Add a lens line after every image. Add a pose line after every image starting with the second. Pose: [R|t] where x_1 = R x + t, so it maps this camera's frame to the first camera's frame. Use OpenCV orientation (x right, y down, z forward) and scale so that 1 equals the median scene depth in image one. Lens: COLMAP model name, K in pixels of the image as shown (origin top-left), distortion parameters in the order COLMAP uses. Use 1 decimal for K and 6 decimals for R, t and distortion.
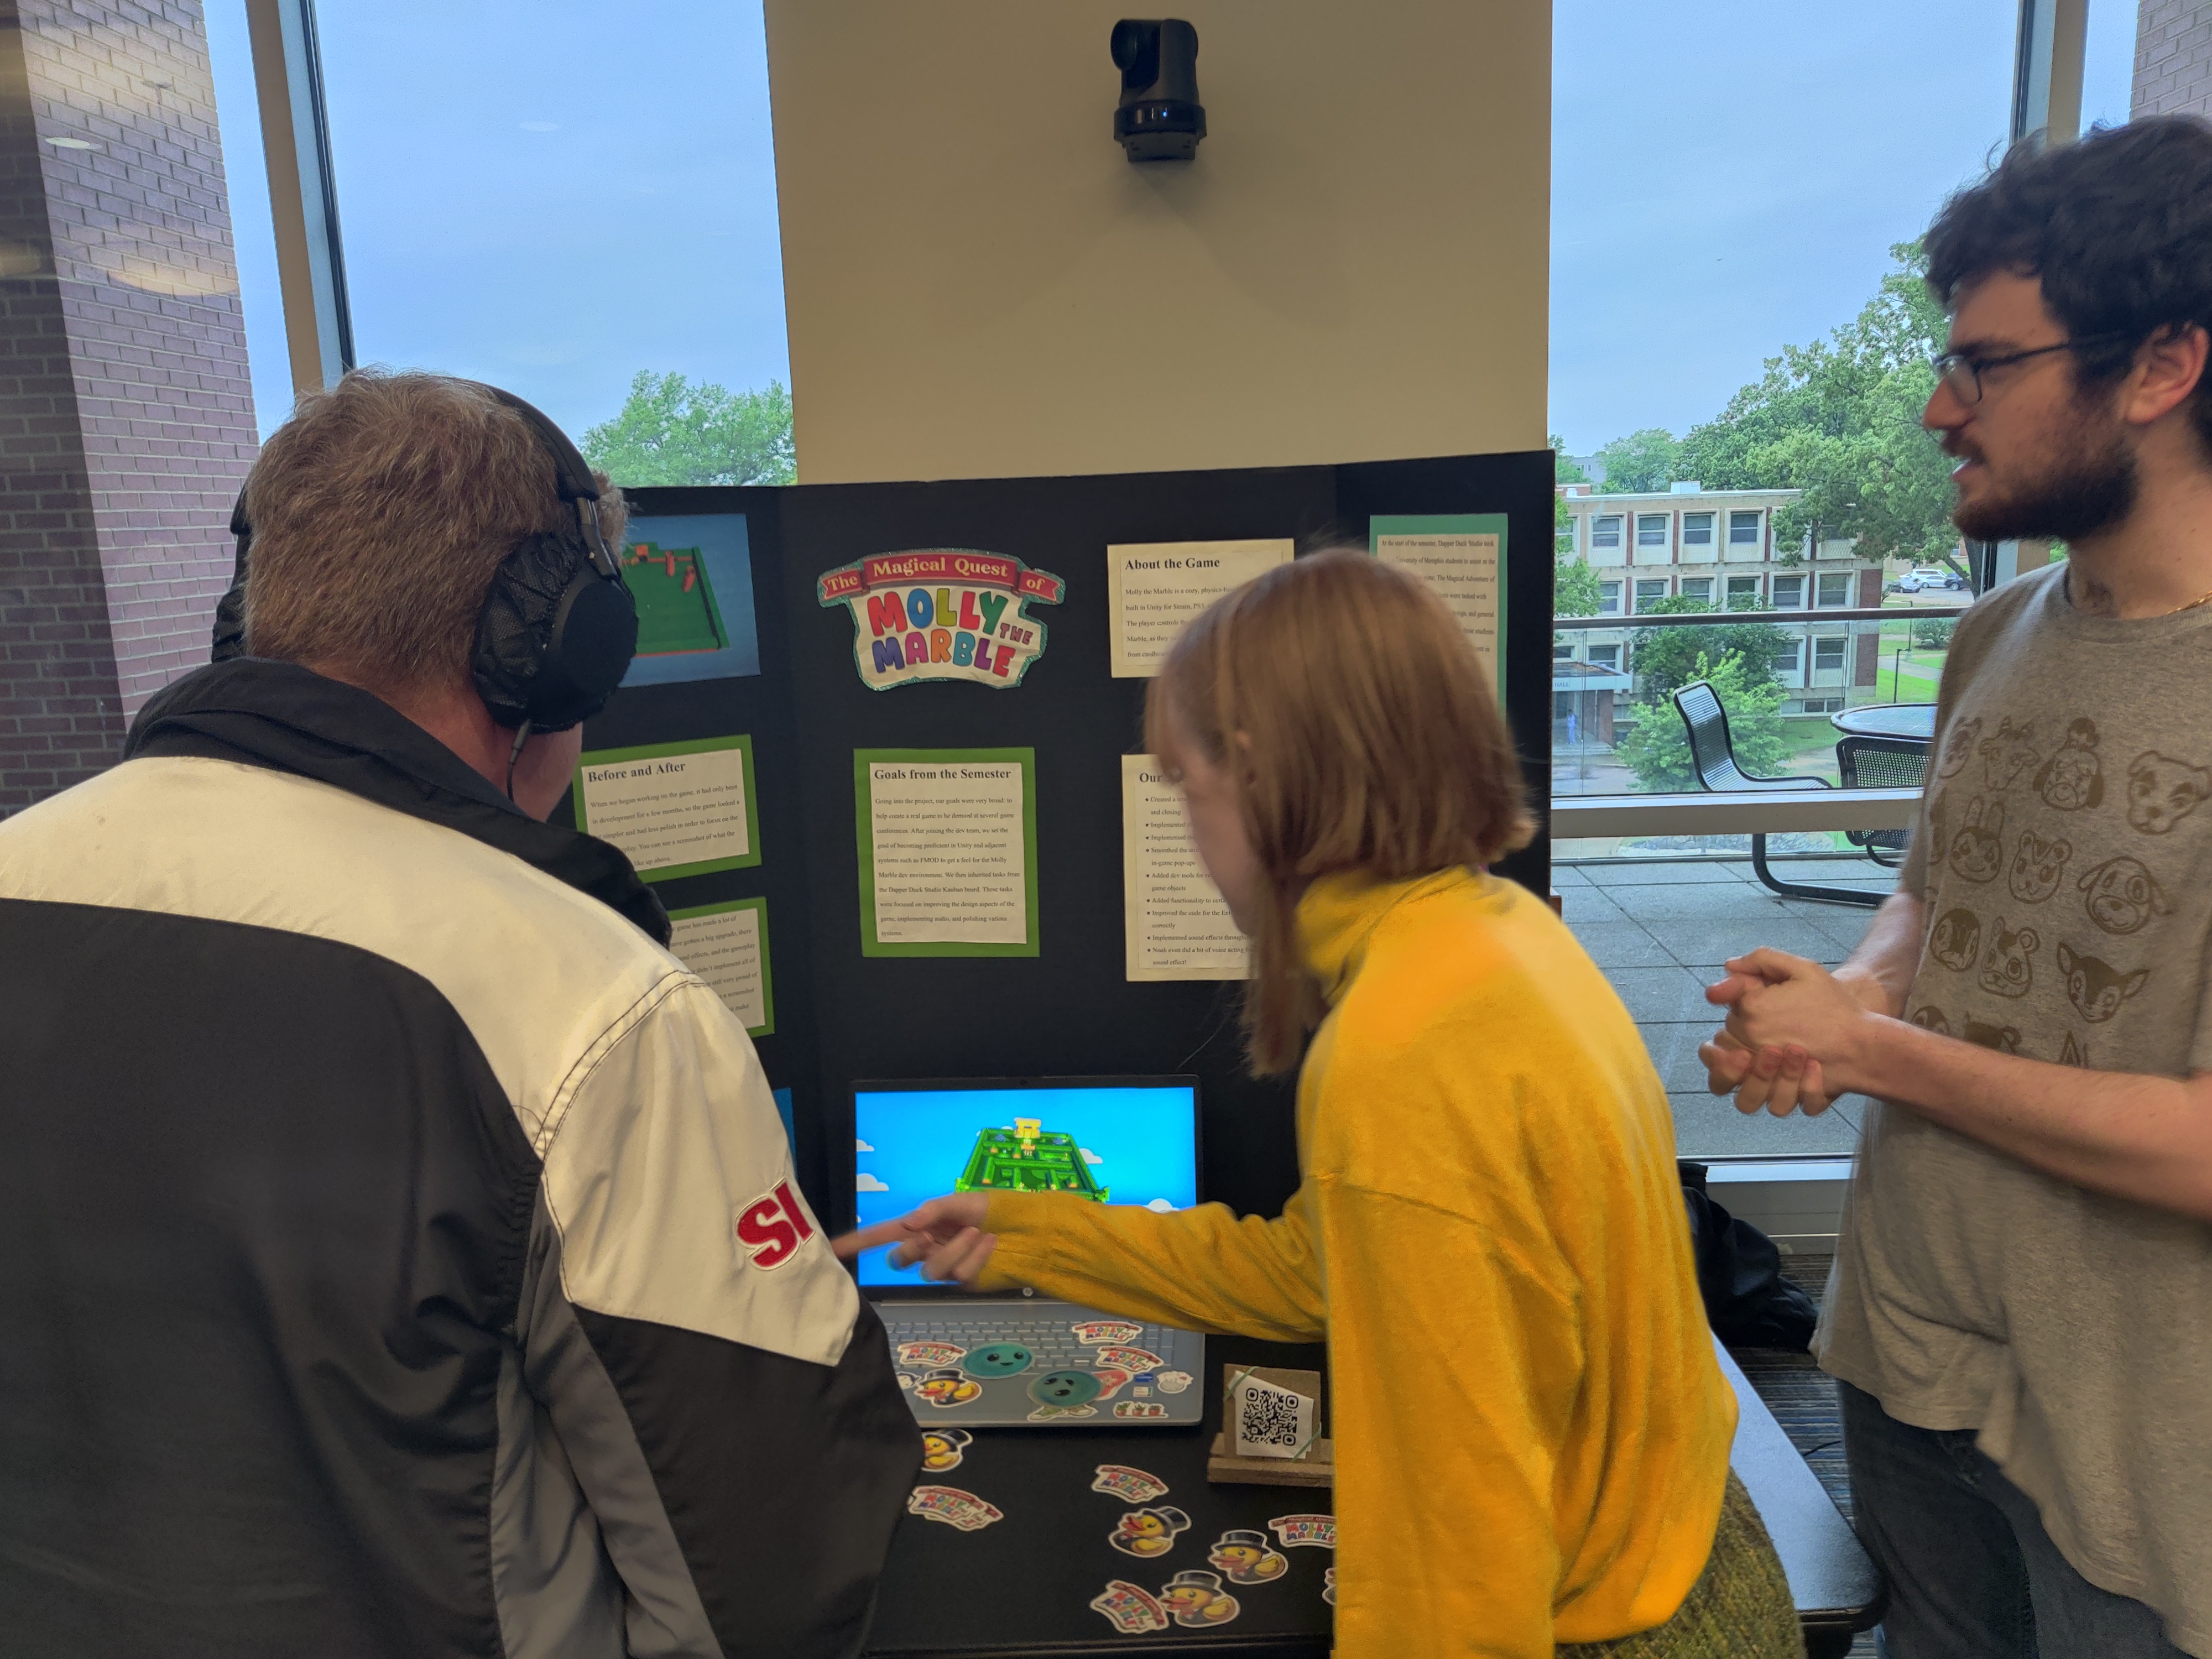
lens RADIAL K [[1700.6, 0, 1144.6], [0, 1700.6, 841.7], [0, 0, 1]] dist [0.054430, -0.119020]
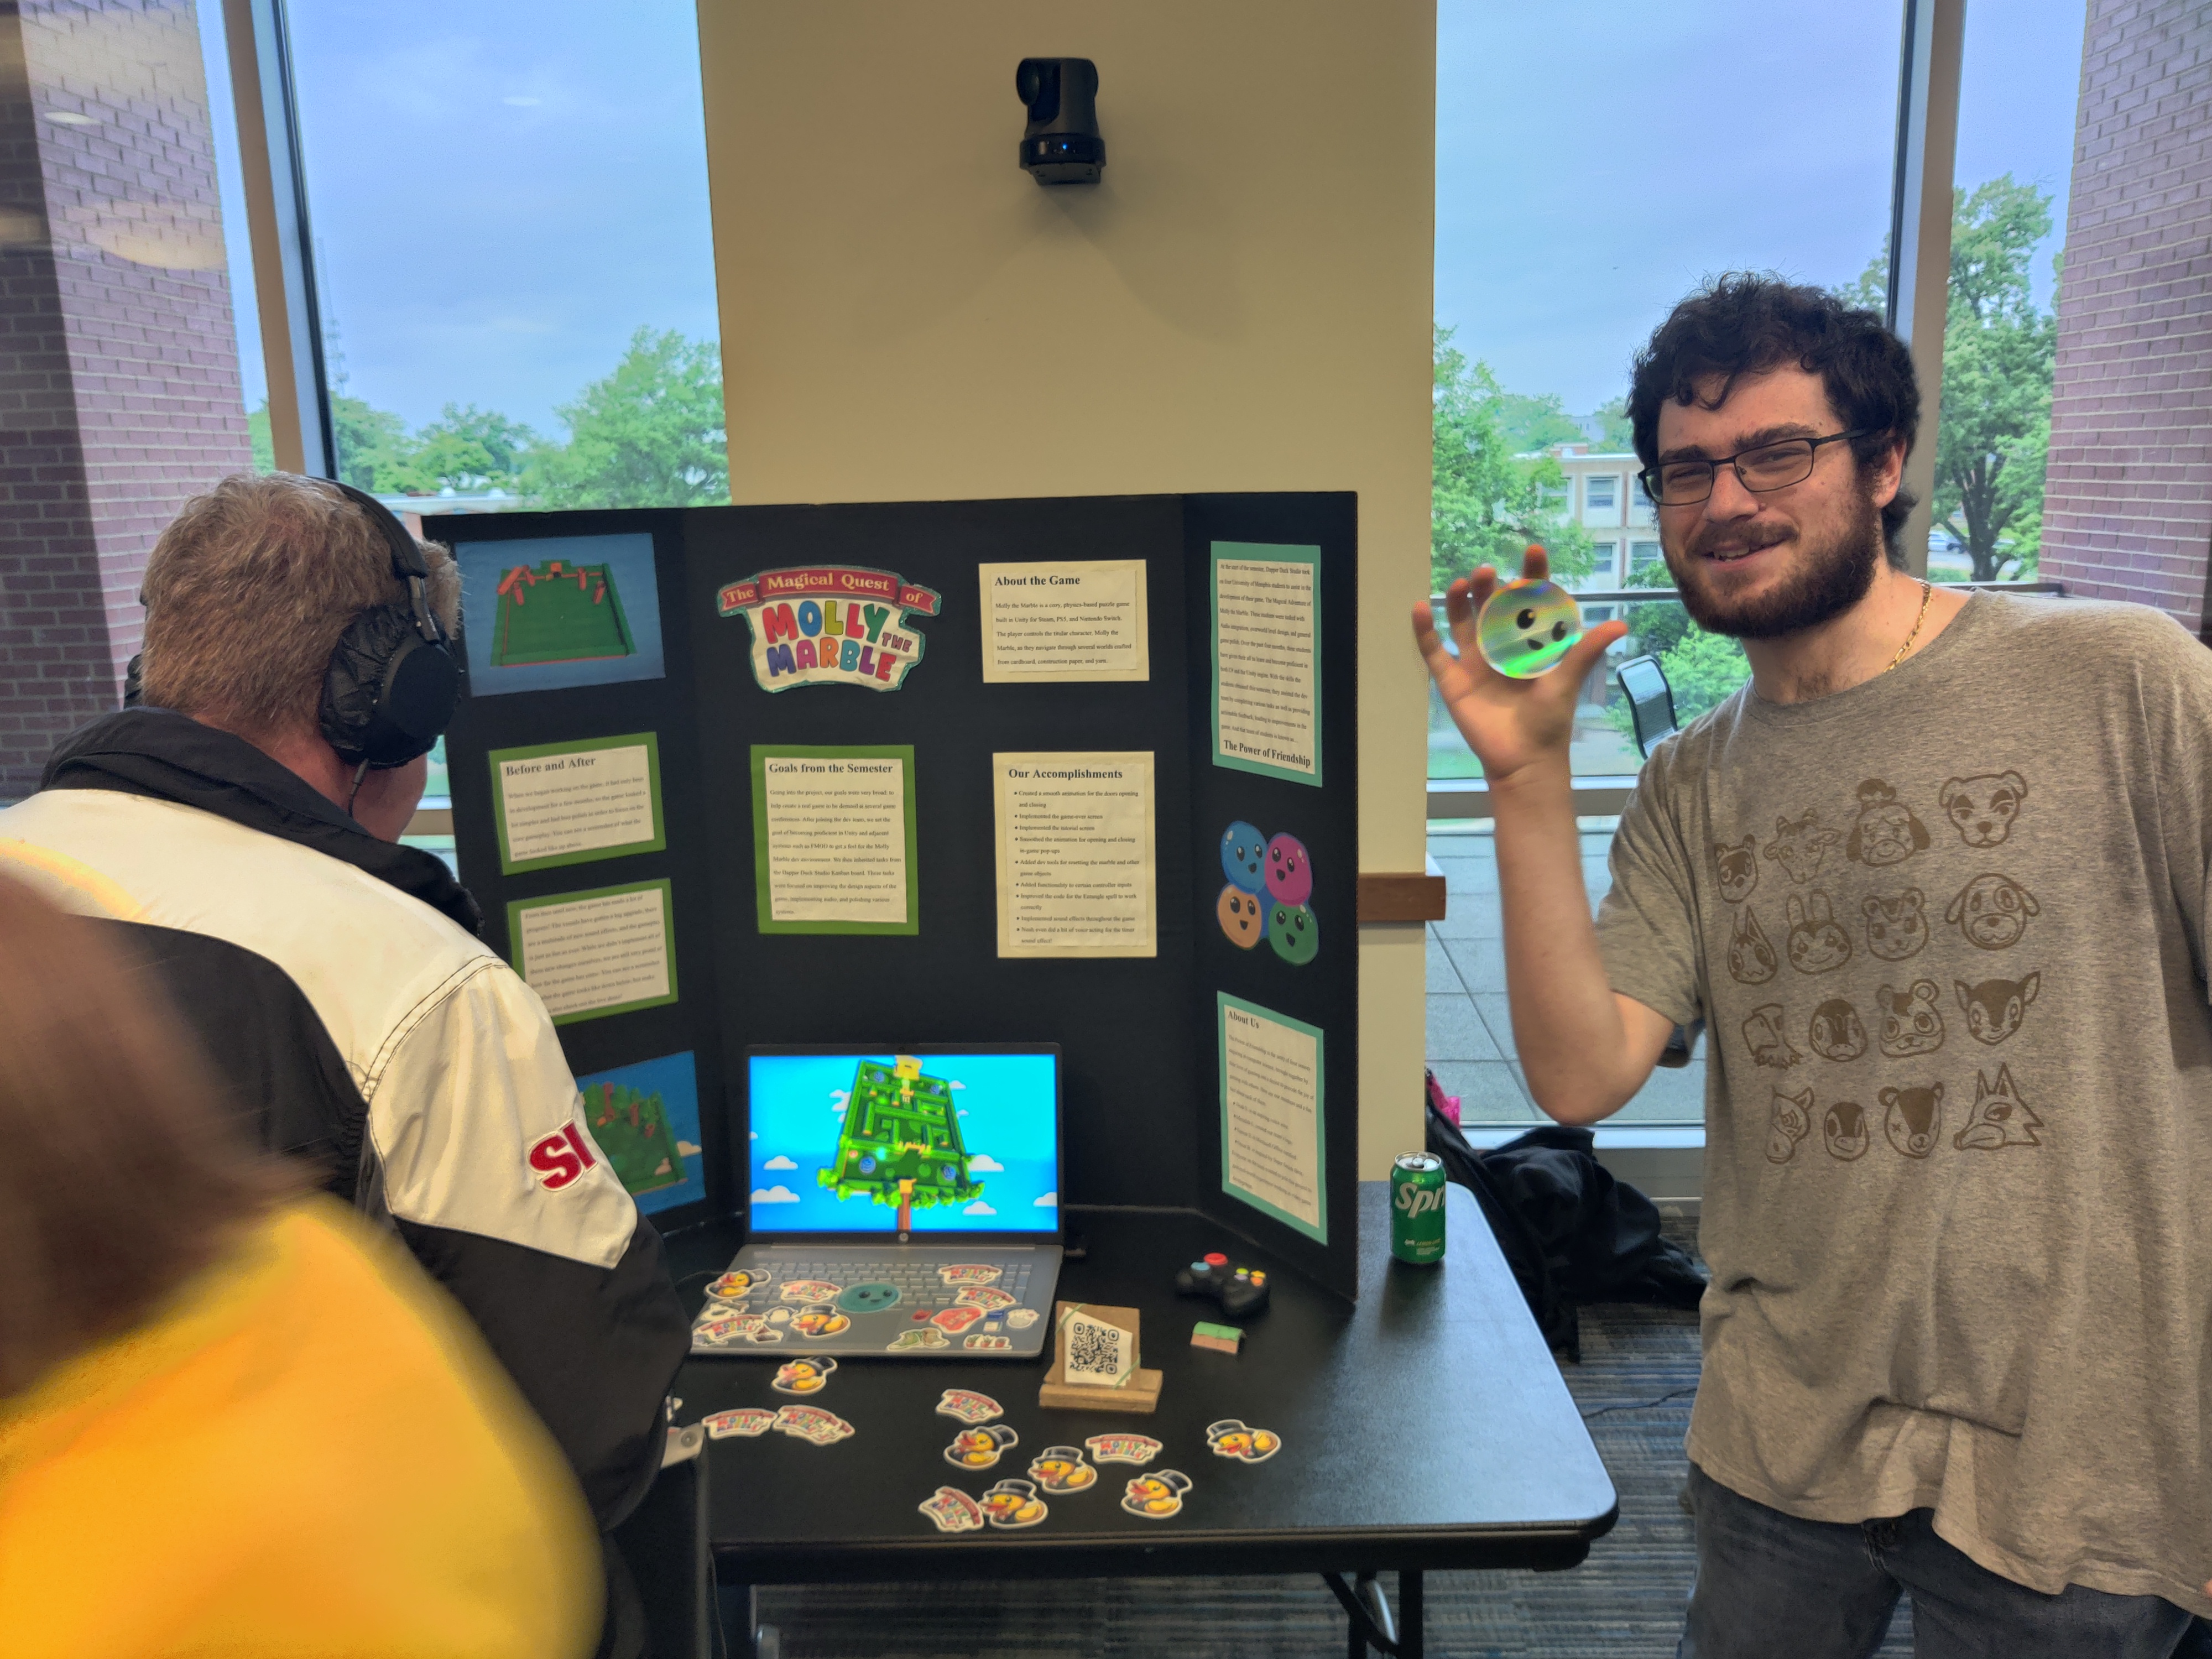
lens RADIAL K [[1700.1, 0, 1106.0], [0, 1700.1, 829.5], [0, 0, 1]] dist [0.095251, -0.170602]
pose [[0.999705, 0.011245, -0.021515, 0.085702], [-0.011004, 0.999876, 0.011297, -0.014928], [0.021639, -0.011057, 0.999705, -0.103694]]
